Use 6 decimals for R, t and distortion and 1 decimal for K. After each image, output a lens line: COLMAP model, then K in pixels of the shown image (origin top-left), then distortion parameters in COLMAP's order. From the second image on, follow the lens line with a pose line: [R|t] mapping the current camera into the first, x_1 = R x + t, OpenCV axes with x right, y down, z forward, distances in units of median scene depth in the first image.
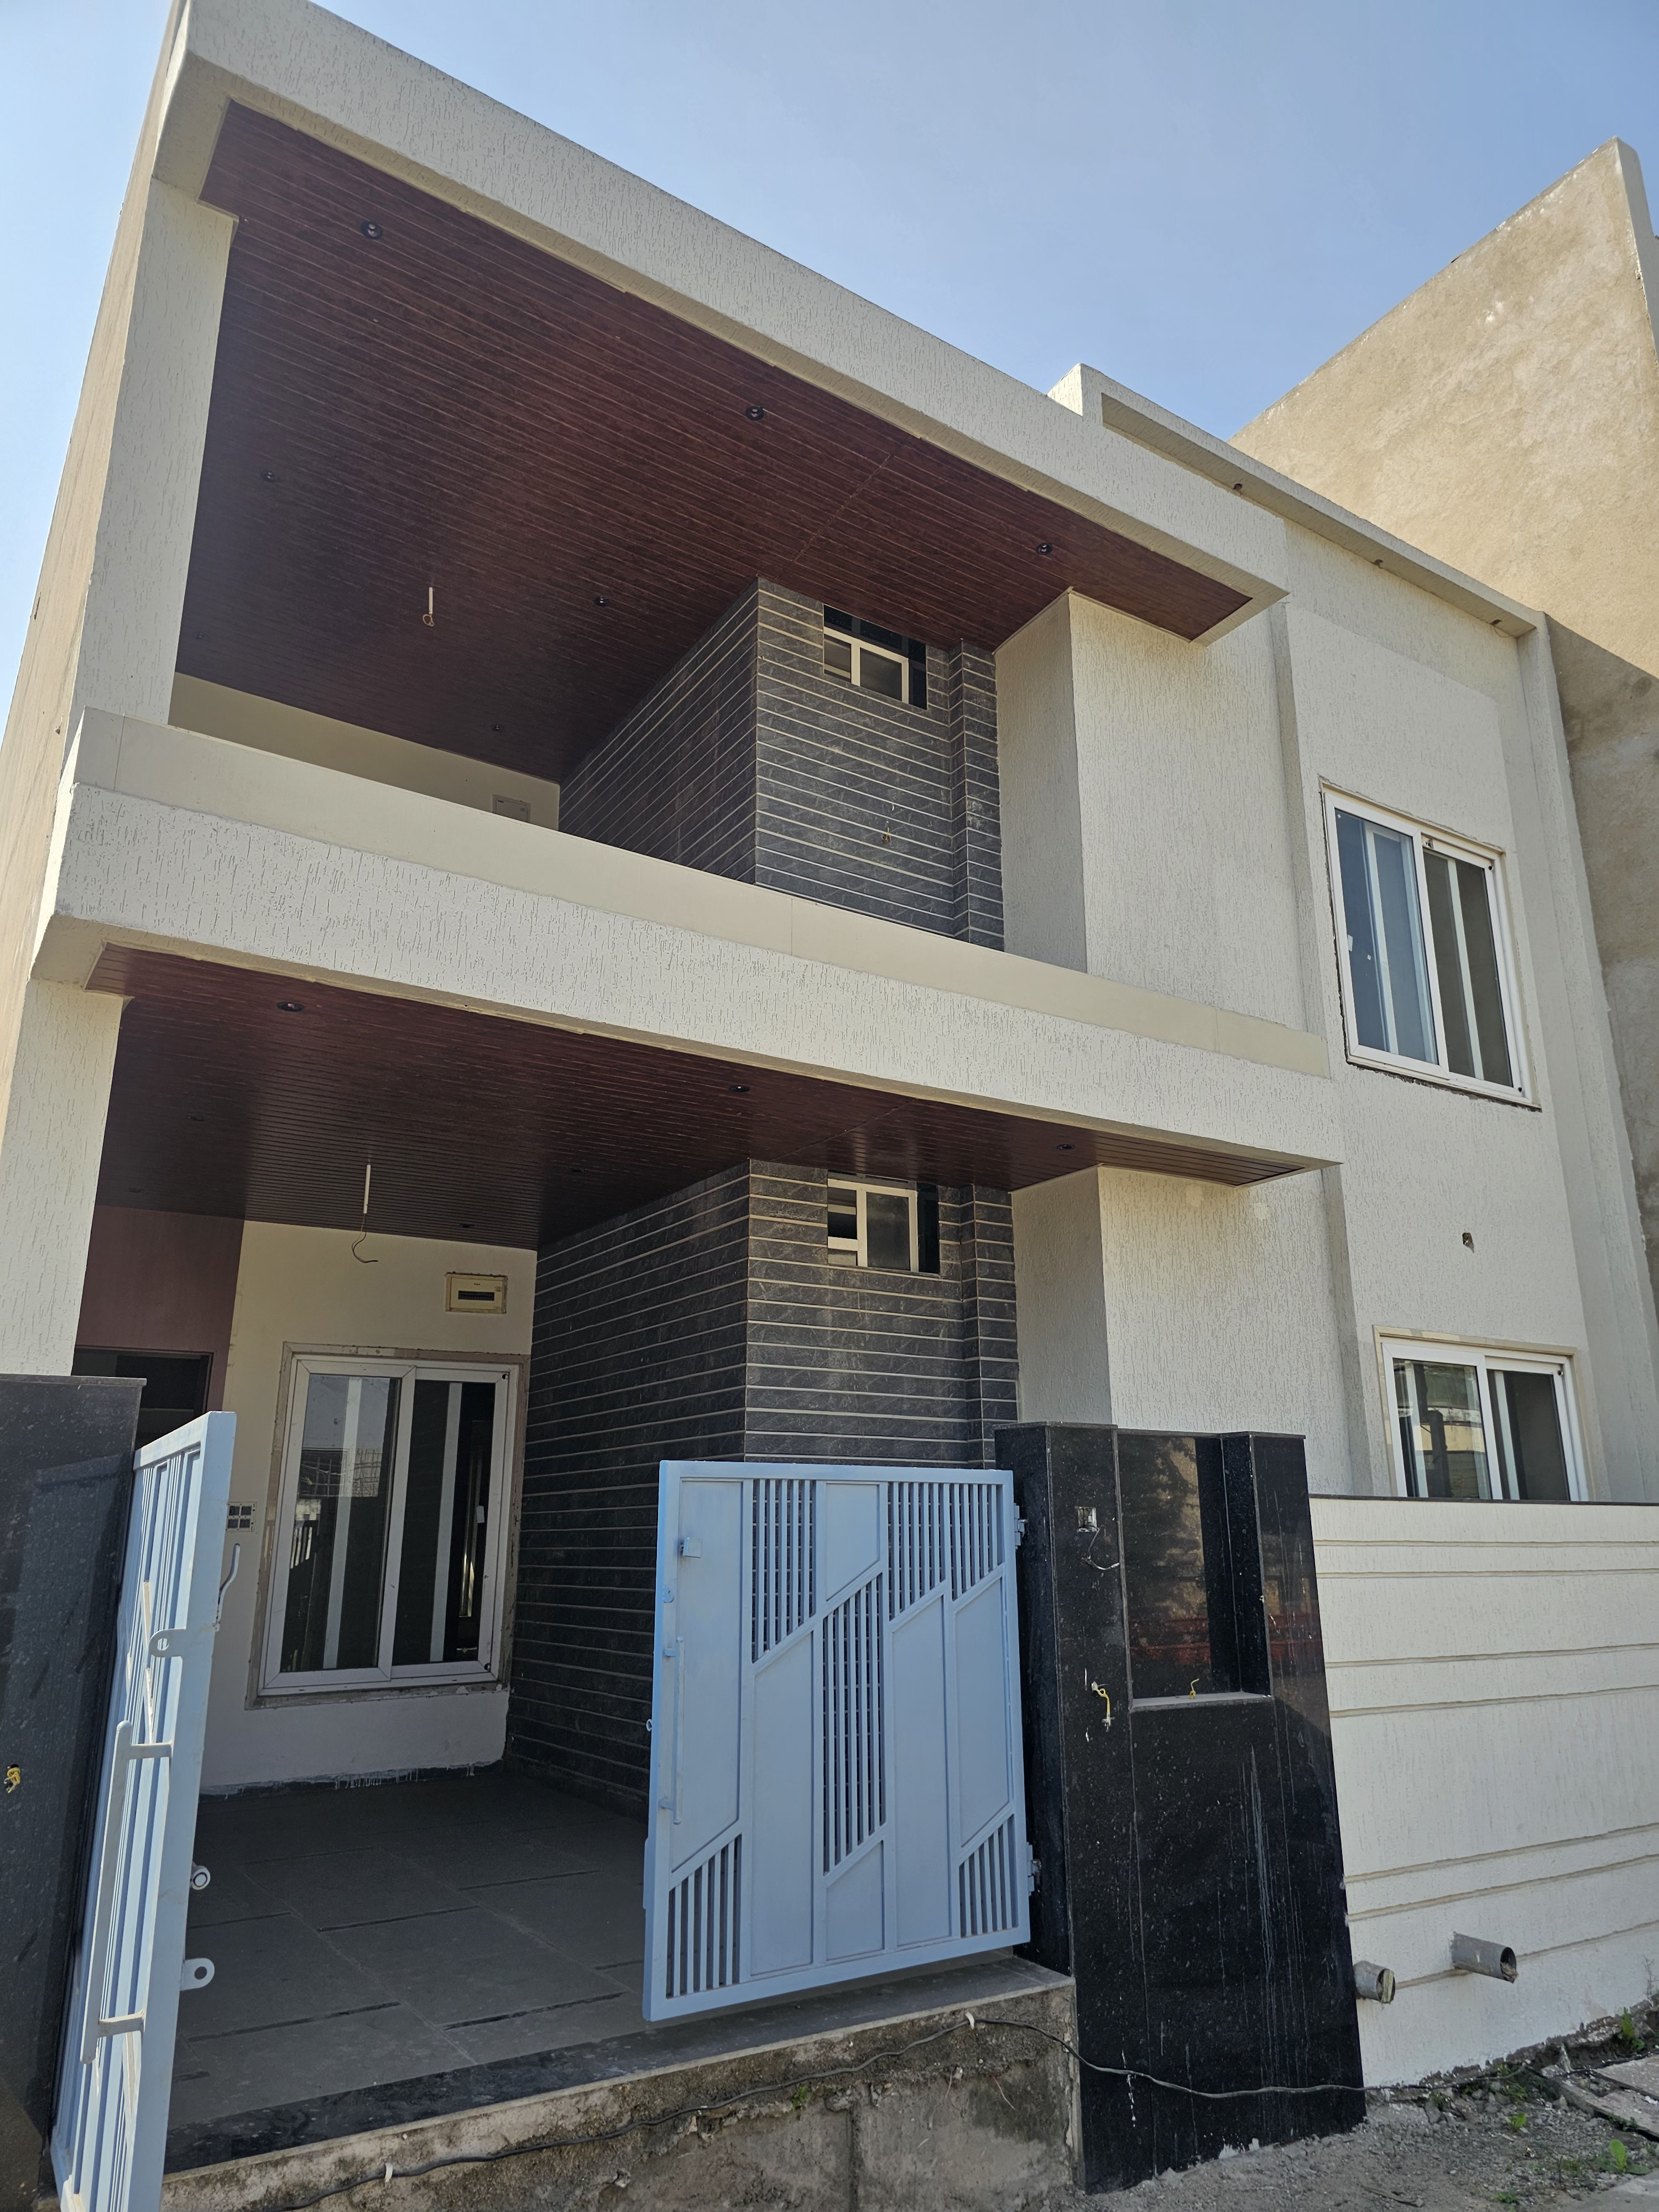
lens RADIAL K [[1465.6, 0, 828.0], [0, 1465.6, 1111.8], [0, 0, 1]] dist [0.052574, -0.040089]
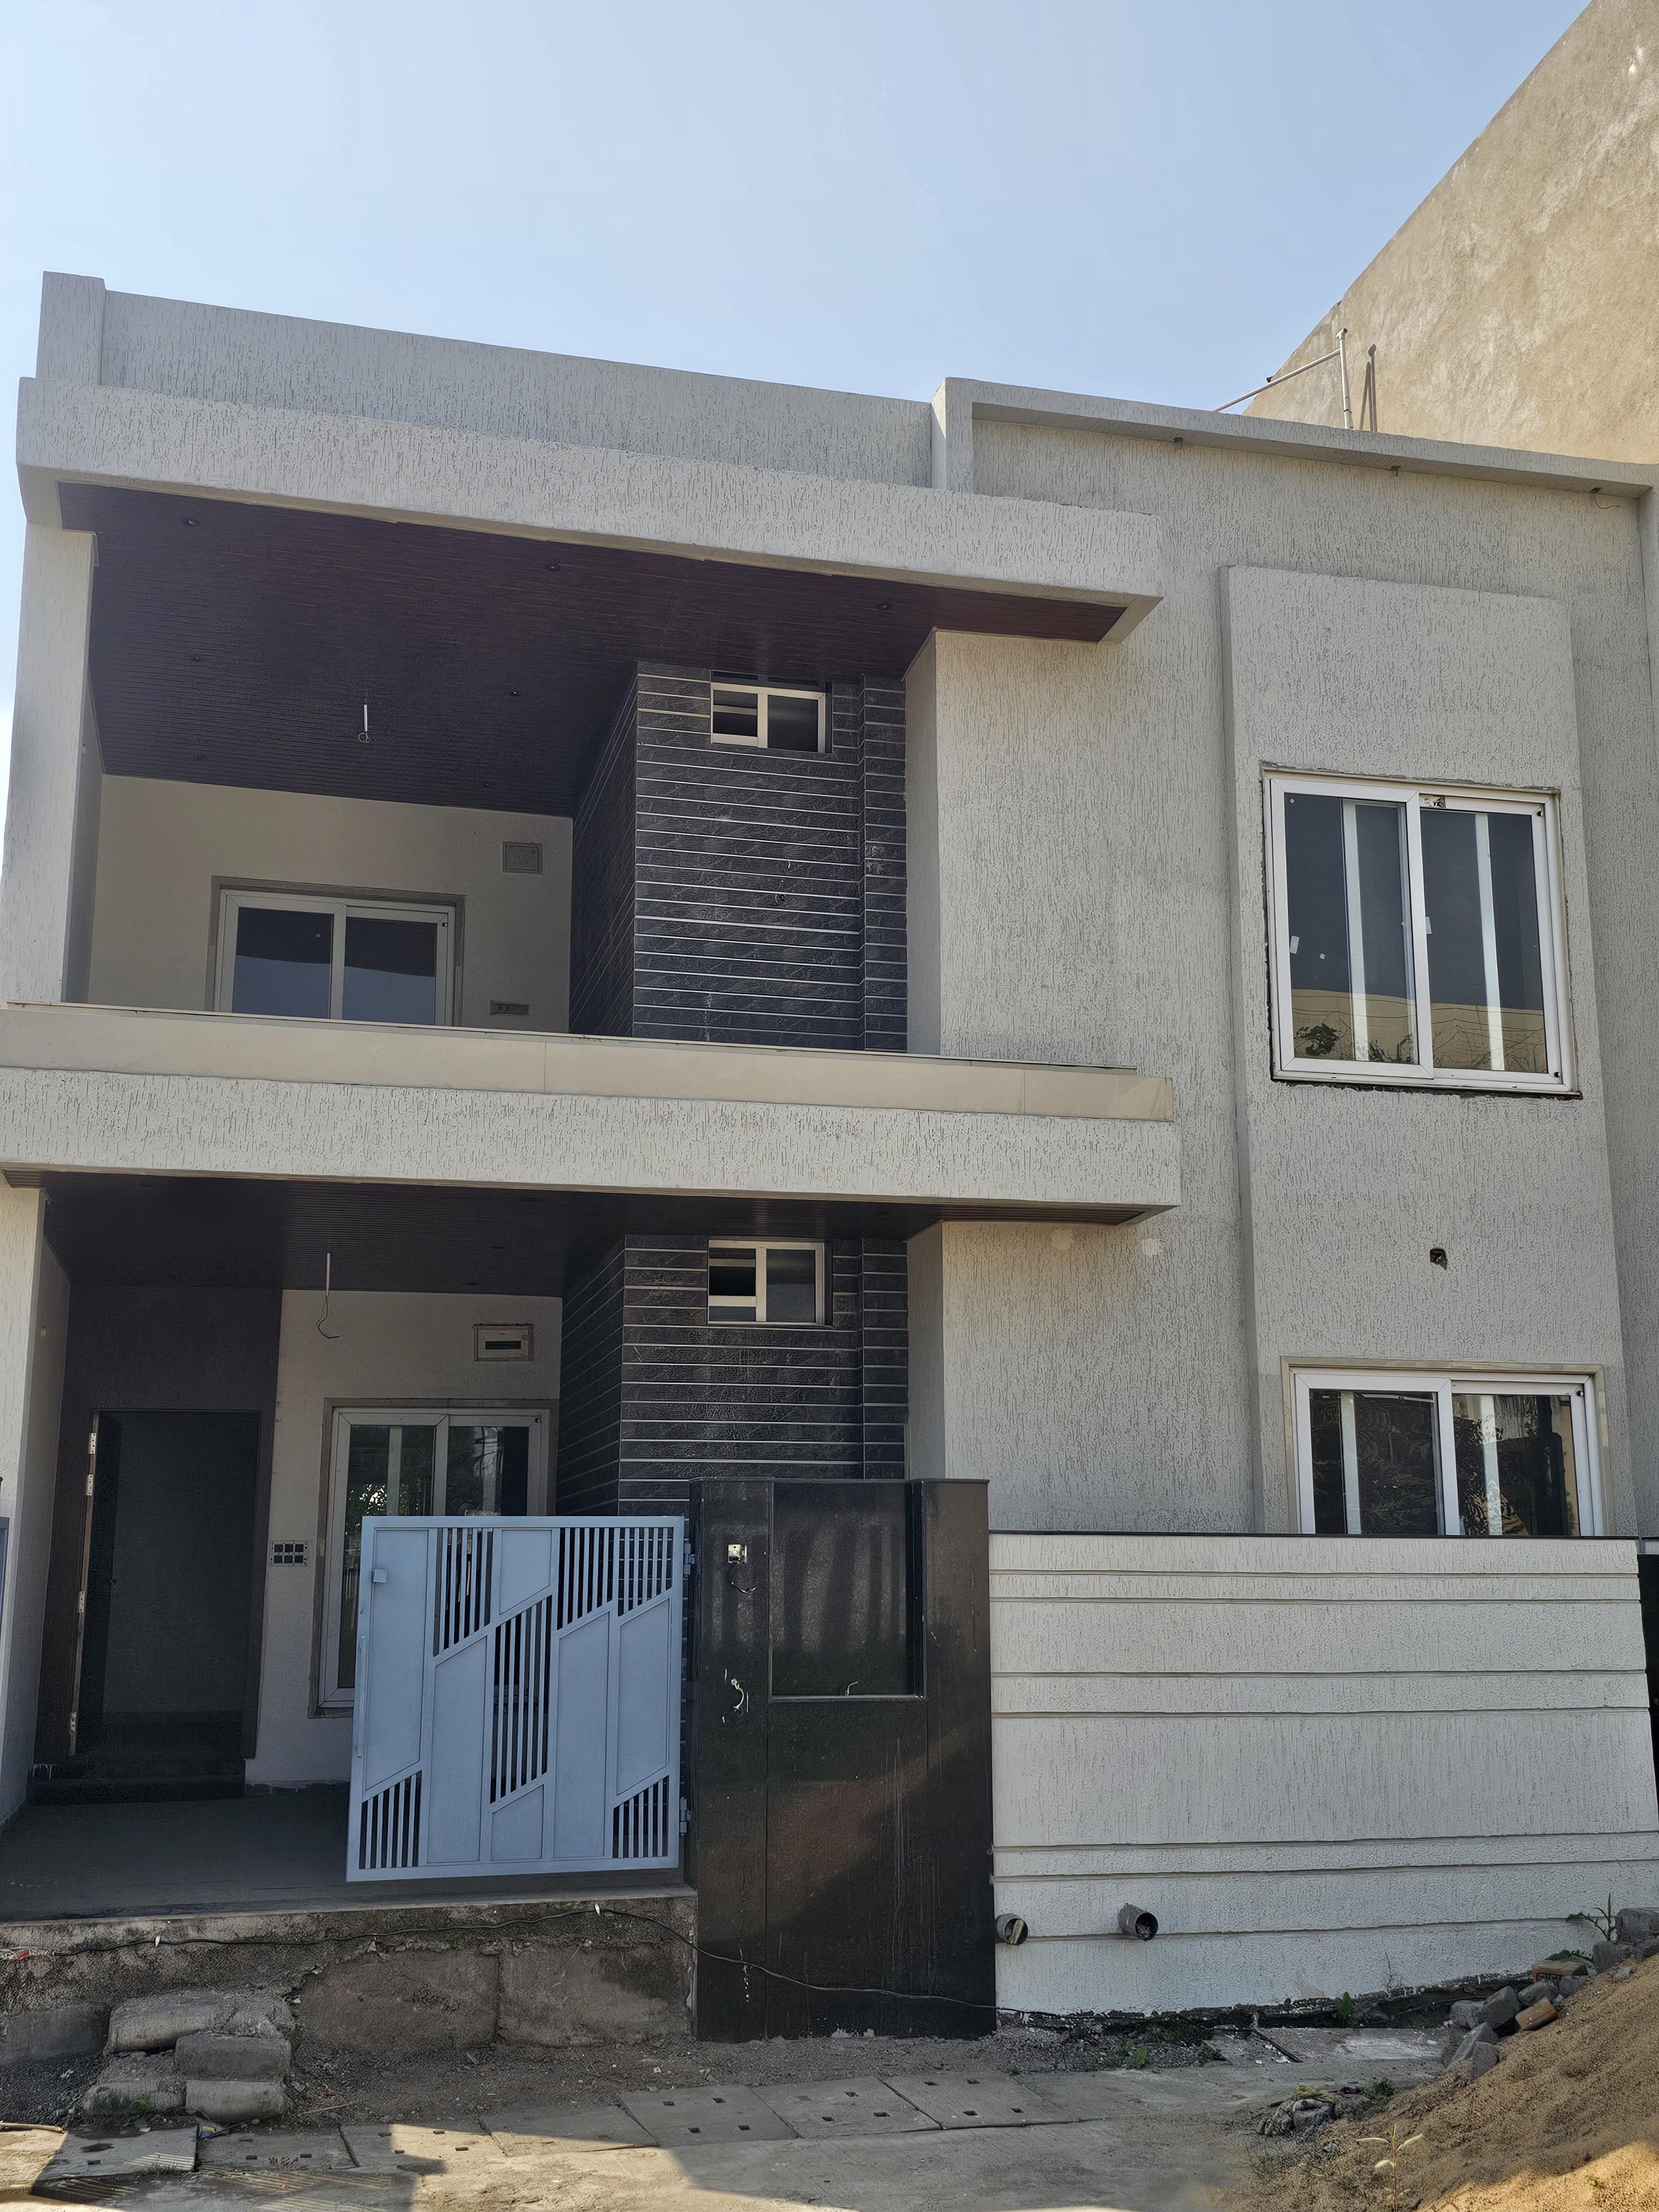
lens RADIAL K [[2240.5, 0, 829.5], [0, 2240.5, 1106.0], [0, 0, 1]] dist [0.096710, -0.131287]
pose [[0.945780, -0.065598, -0.318115, 0.643723], [0.088621, 0.994350, 0.058432, -0.150880], [0.312484, -0.083455, 0.946250, -0.549471]]
